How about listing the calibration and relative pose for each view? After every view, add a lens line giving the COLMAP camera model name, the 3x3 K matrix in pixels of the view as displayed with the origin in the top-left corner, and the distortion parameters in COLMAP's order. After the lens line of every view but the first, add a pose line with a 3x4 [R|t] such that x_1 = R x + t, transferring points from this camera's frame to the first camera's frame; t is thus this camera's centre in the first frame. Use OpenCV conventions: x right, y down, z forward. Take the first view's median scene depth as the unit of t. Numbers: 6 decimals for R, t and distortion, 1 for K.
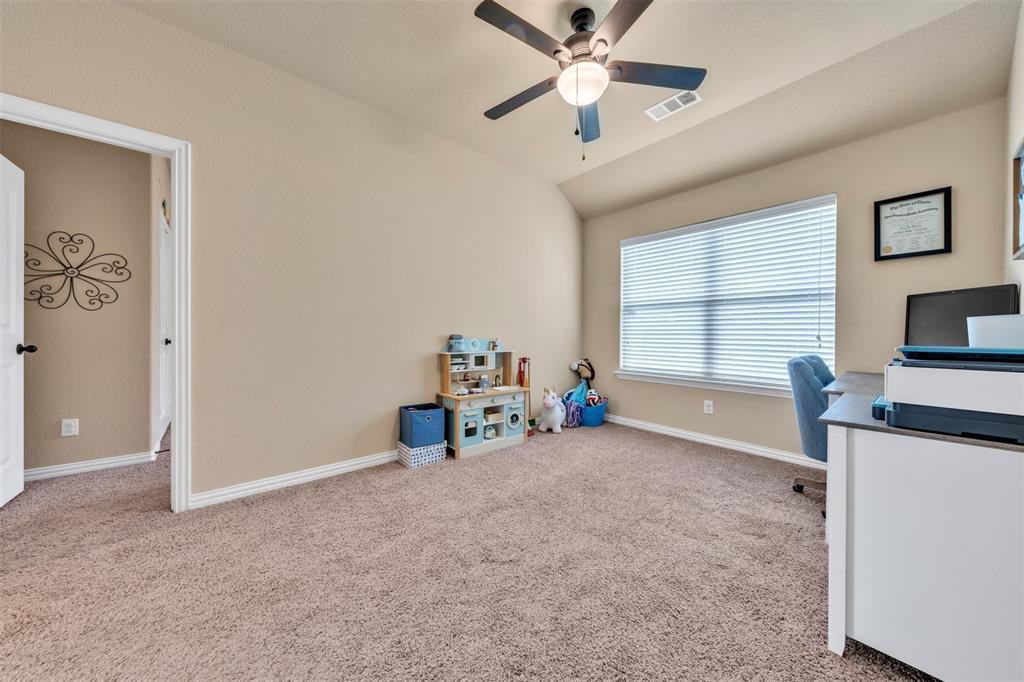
lens RADIAL K [[345.3, 0, 512.3], [0, 345.3, 333.8], [0, 0, 1]] dist [-0.001748, 0.000046]
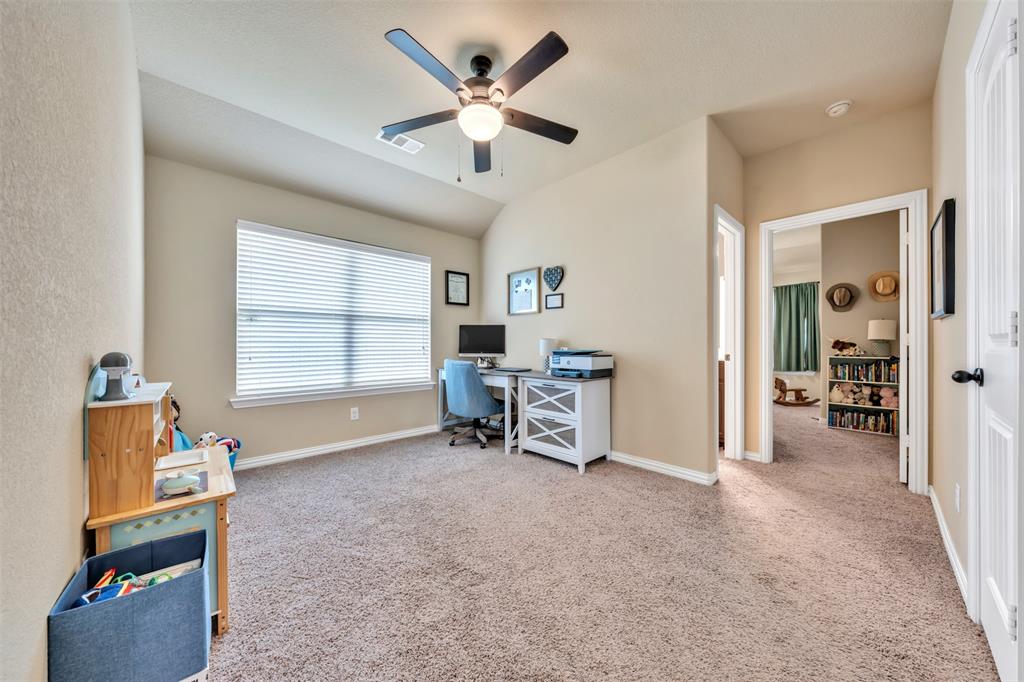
lens RADIAL K [[345.3, 0, 508.6], [0, 345.3, 341.8], [0, 0, 1]] dist [-0.001748, 0.000046]
pose [[-0.033638, 0.004421, 0.999424, -0.634564], [0.001158, 0.999990, -0.004384, -0.008746], [-0.999433, 0.001010, -0.033643, 0.659868]]
